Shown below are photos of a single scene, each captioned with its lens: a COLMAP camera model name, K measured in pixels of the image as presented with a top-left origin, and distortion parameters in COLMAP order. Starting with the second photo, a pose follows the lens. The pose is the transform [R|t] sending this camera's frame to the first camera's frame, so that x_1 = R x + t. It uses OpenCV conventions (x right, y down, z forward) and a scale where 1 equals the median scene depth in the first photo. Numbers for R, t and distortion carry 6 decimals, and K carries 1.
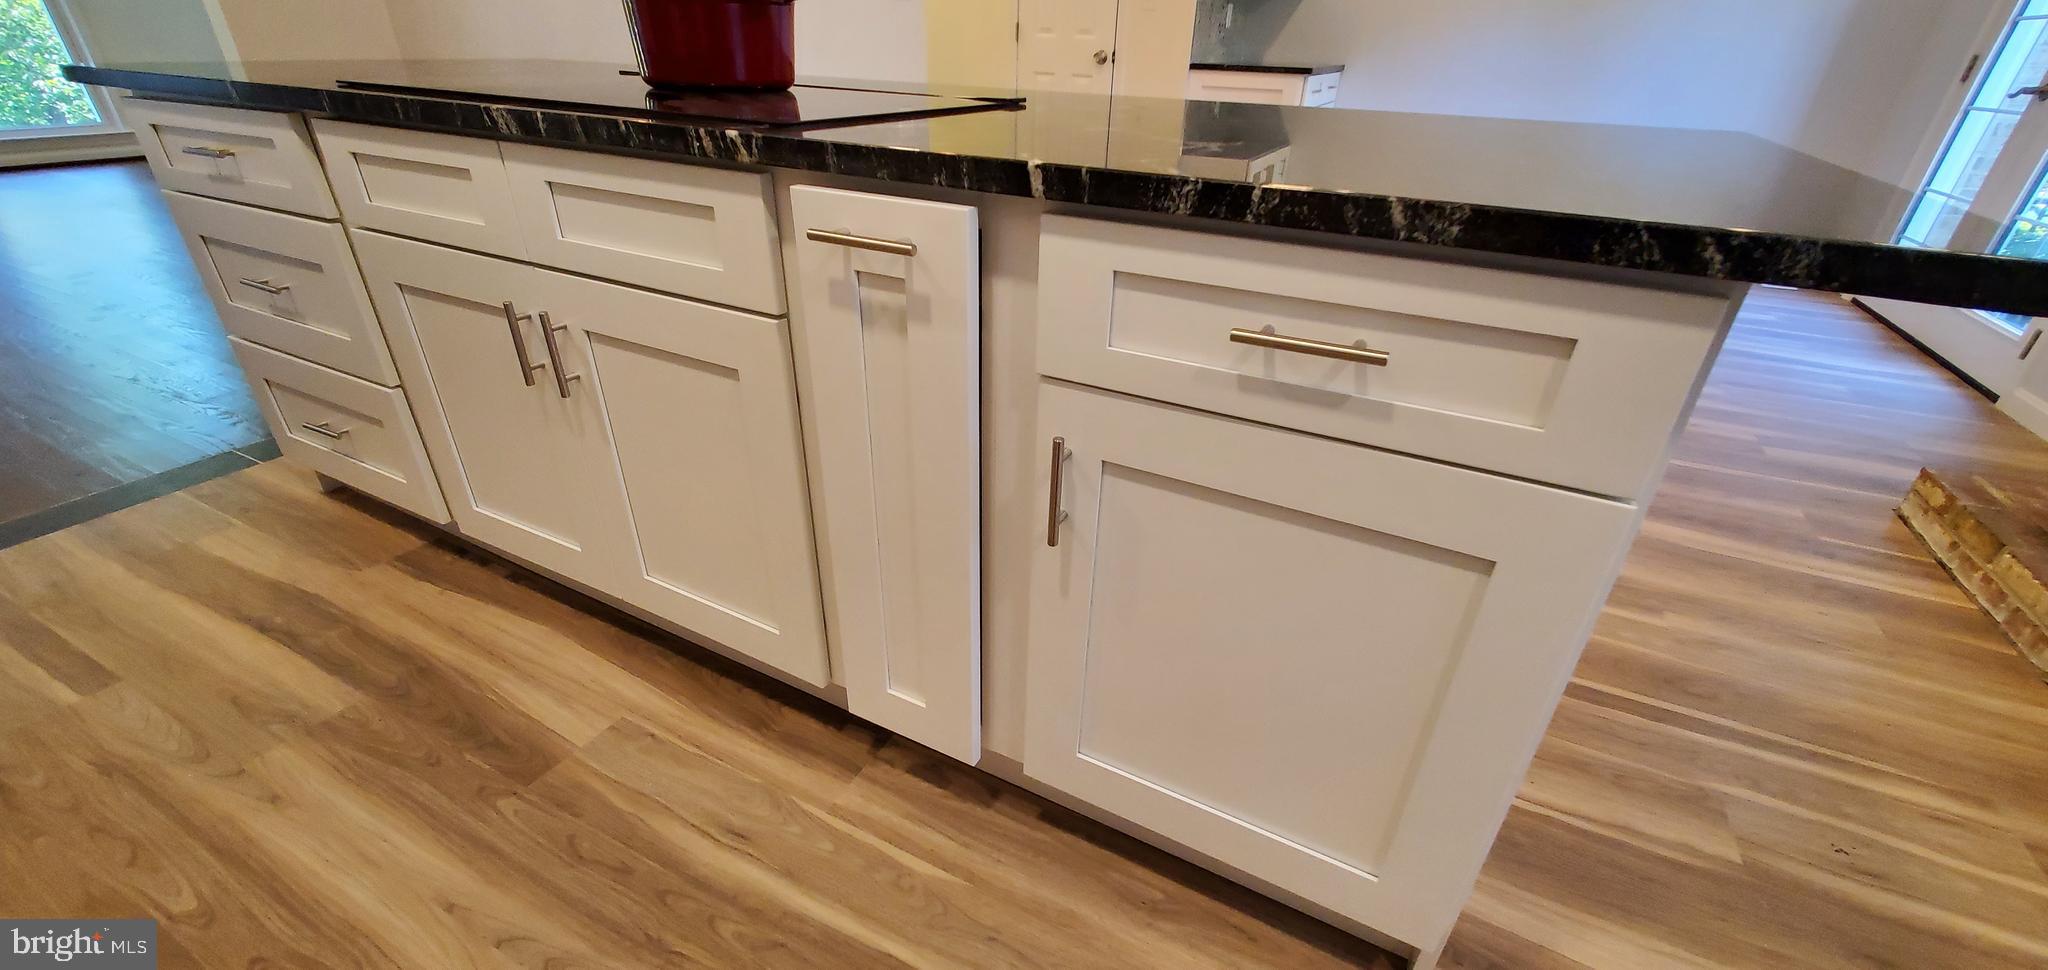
lens RADIAL K [[824.5, 0, 1029.2], [0, 824.5, 495.7], [0, 0, 1]] dist [-0.000693, -0.000014]
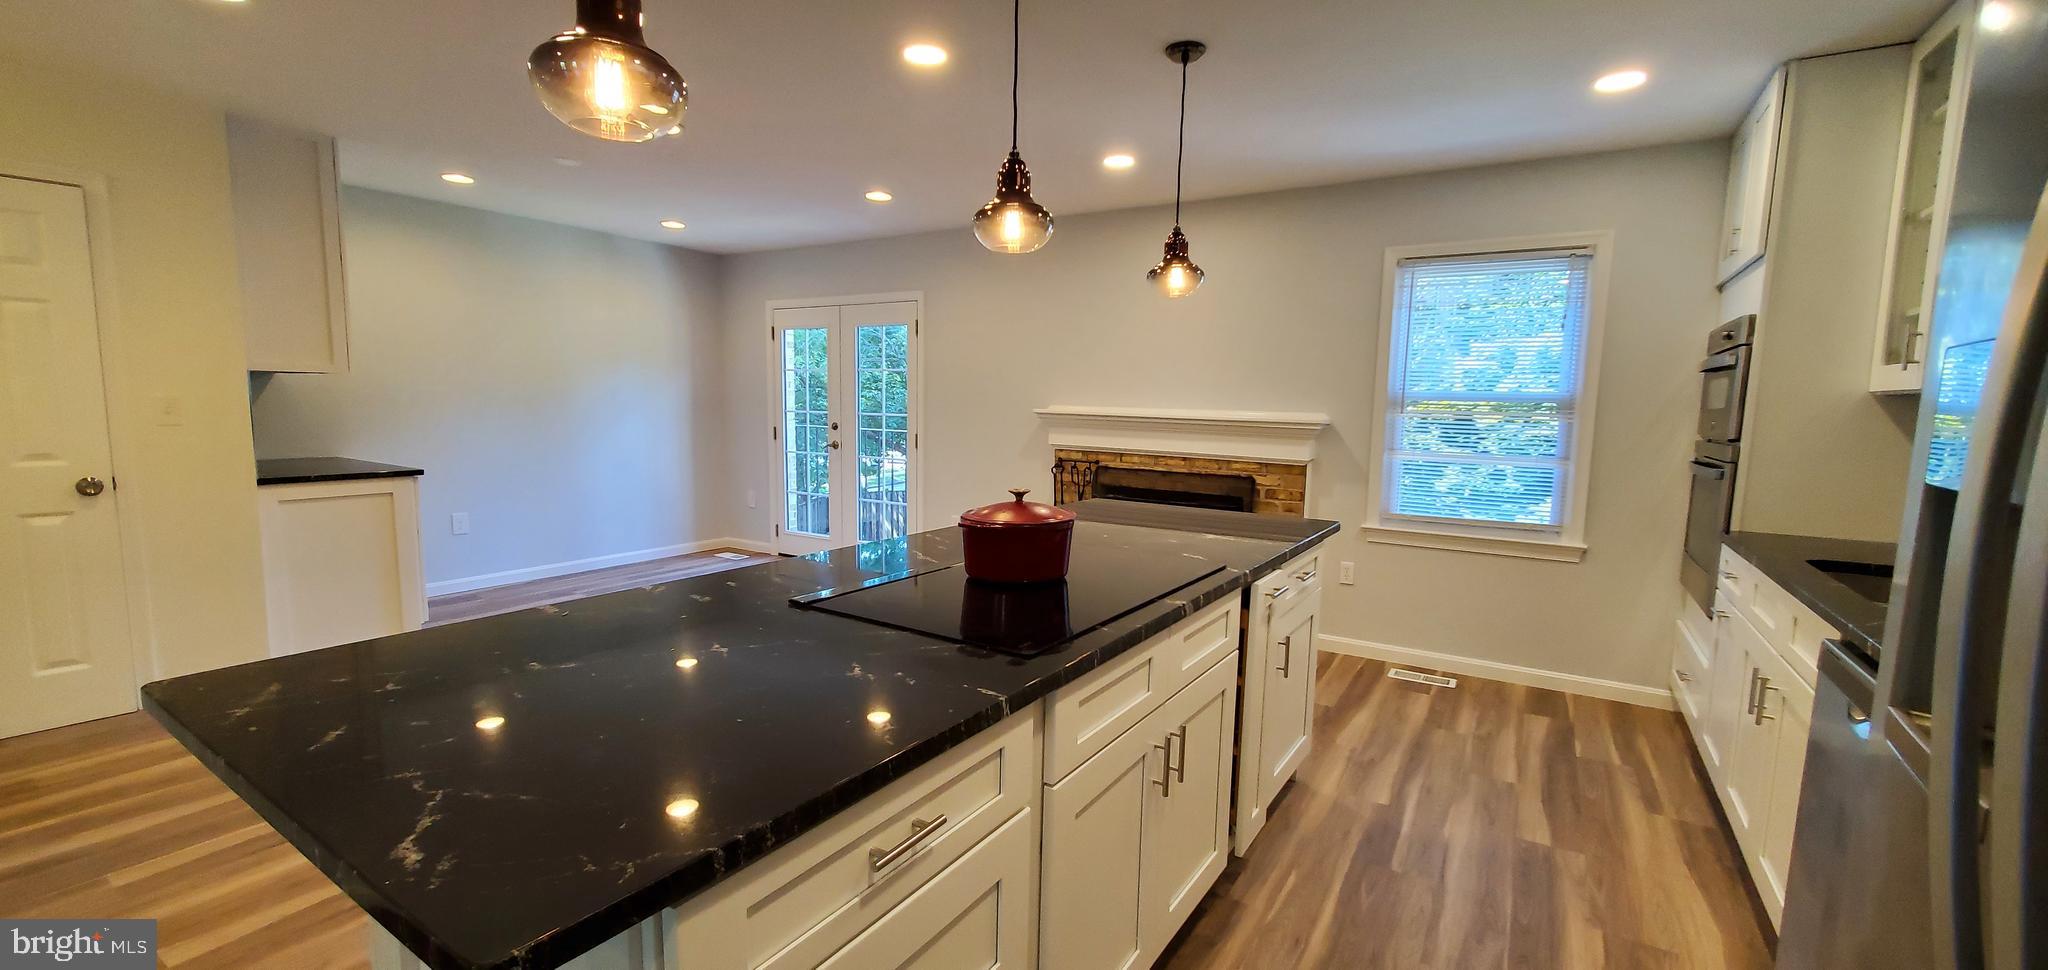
lens RADIAL K [[824.5, 0, 1029.2], [0, 824.5, 495.7], [0, 0, 1]] dist [-0.000693, -0.000014]
pose [[0.073675, -0.127770, 0.989064, -1.889136], [0.460659, 0.883975, 0.079880, -0.773193], [-0.884514, 0.449736, 0.123986, 0.821162]]
